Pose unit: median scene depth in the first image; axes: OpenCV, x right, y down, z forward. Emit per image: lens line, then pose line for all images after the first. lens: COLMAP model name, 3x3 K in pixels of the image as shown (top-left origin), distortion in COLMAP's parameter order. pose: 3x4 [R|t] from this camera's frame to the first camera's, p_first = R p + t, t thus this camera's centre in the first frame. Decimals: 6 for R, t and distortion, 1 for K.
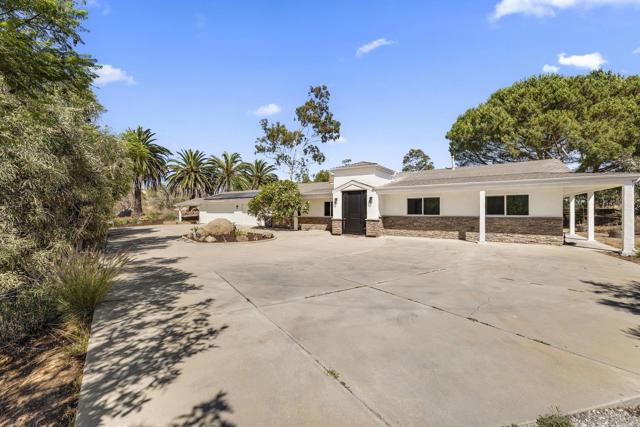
lens RADIAL K [[245.2, 0, 320.0], [0, 245.2, 213.5], [0, 0, 1]] dist [0.000501, 0.000001]
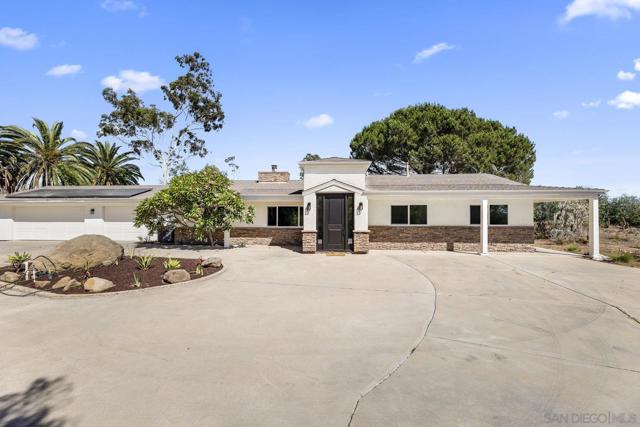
lens RADIAL K [[254.4, 0, 320.0], [0, 254.4, 213.5], [0, 0, 1]] dist [0.000057, 0.000095]
pose [[0.873628, 0.007028, 0.486543, -0.271953], [0.002413, 0.999821, -0.018775, -0.015771], [-0.486588, 0.017576, 0.873455, 0.324055]]
